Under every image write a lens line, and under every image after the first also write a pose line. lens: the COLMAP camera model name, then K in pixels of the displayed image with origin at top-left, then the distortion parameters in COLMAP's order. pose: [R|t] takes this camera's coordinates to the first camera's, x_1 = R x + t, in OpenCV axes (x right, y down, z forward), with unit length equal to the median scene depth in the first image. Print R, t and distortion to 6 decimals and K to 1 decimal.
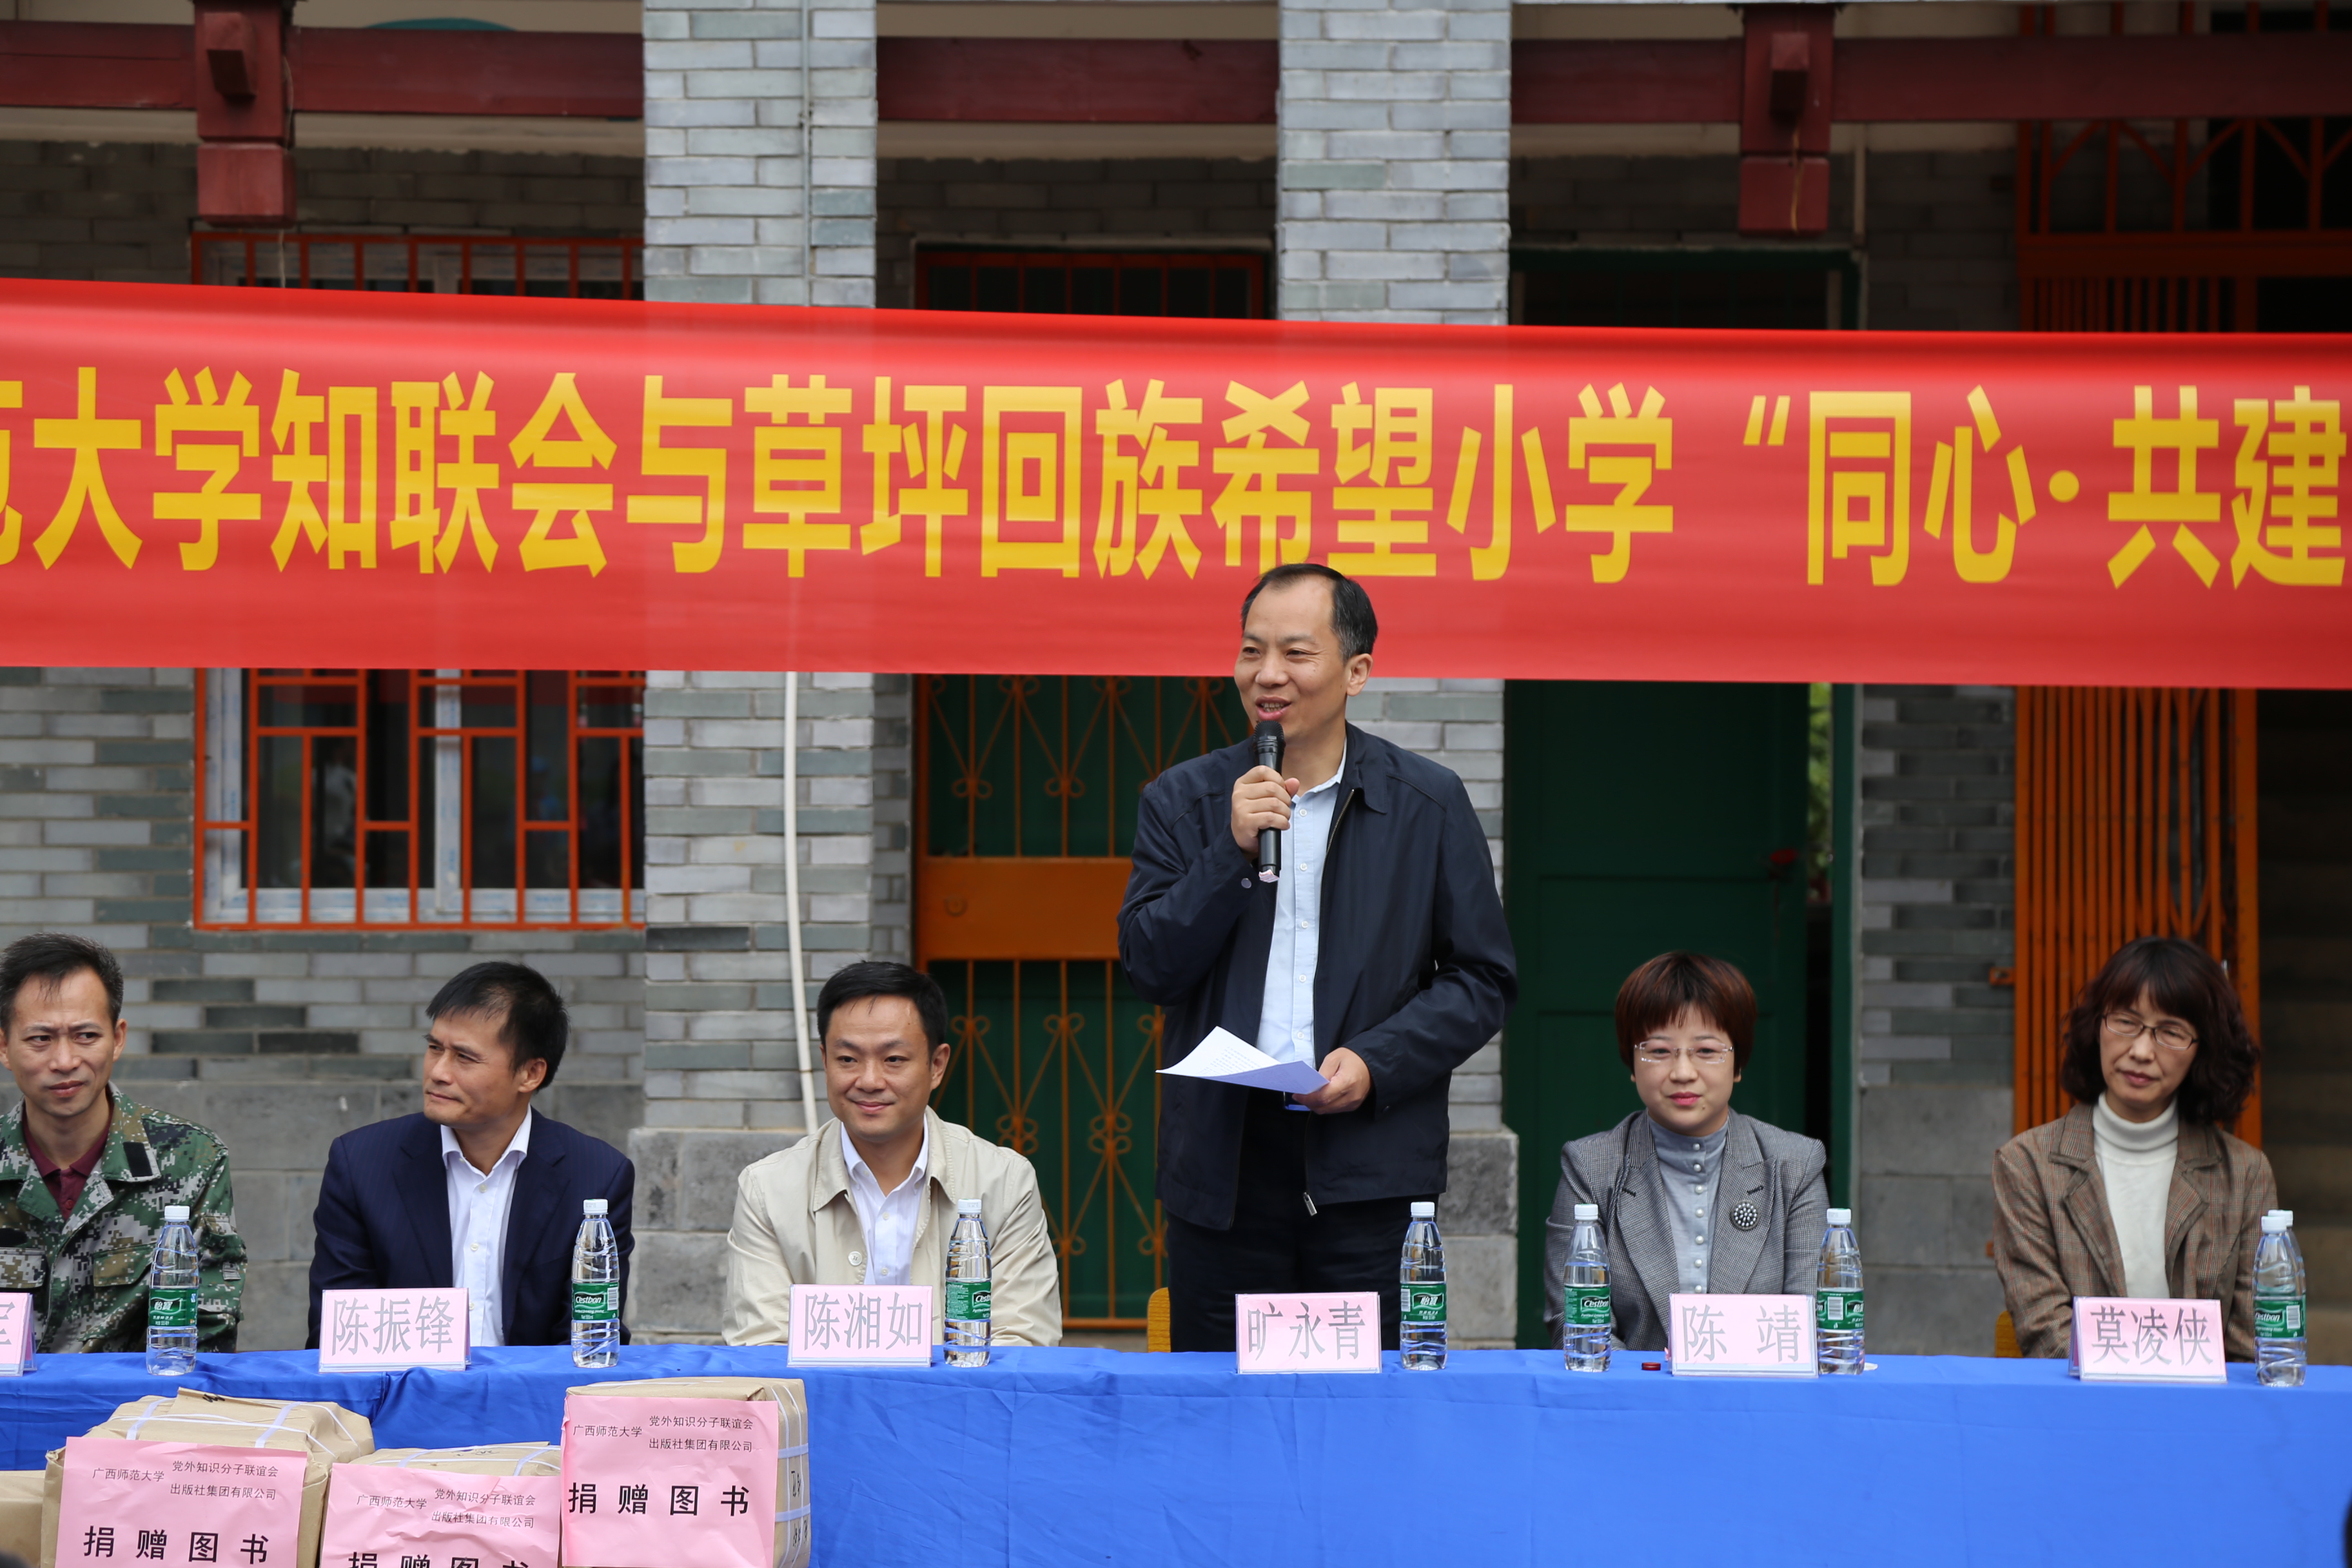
lens RADIAL K [[6663.8, 0, 1176.0], [0, 6663.8, 784.0], [0, 0, 1]] dist [0.571139, 2.216358]
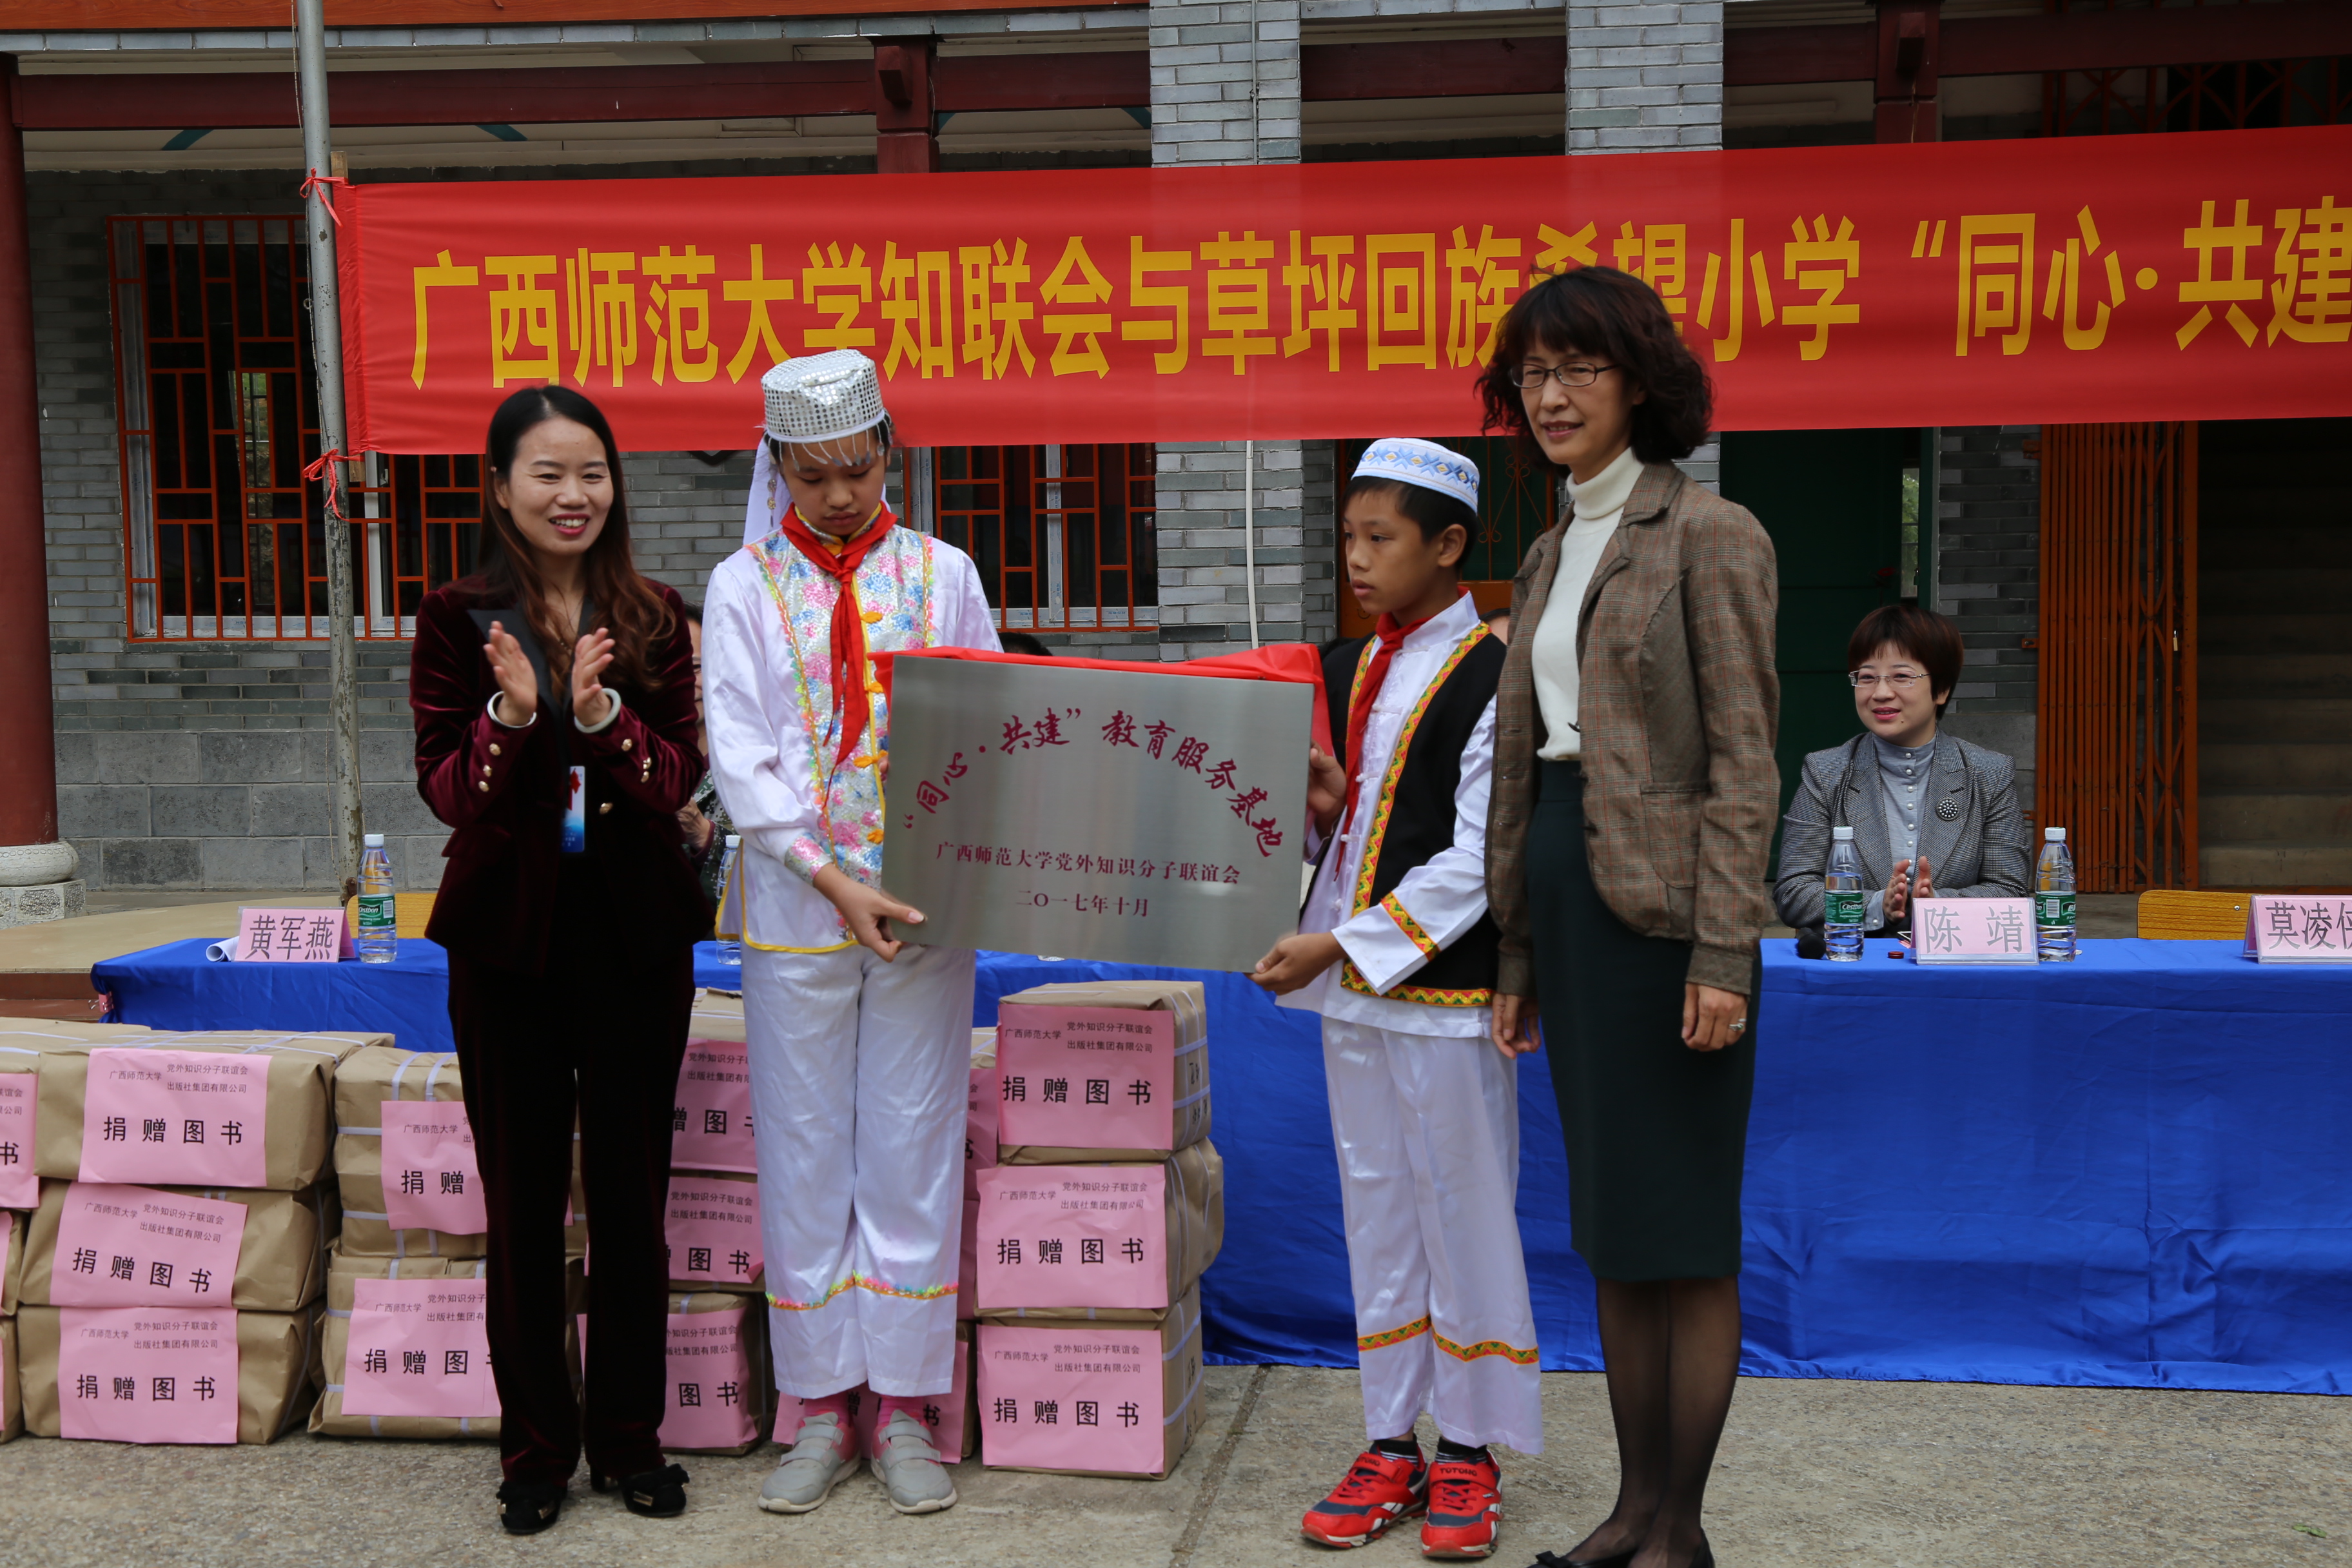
lens RADIAL K [[2941.4, 0, 1176.0], [0, 2941.4, 784.0], [0, 0, 1]] dist [0.123518, 0.072357]
pose [[0.994522, -0.013199, -0.103687, -0.004885], [0.020202, 0.997562, 0.066790, 0.012412], [0.102553, -0.068519, 0.992365, 0.320752]]
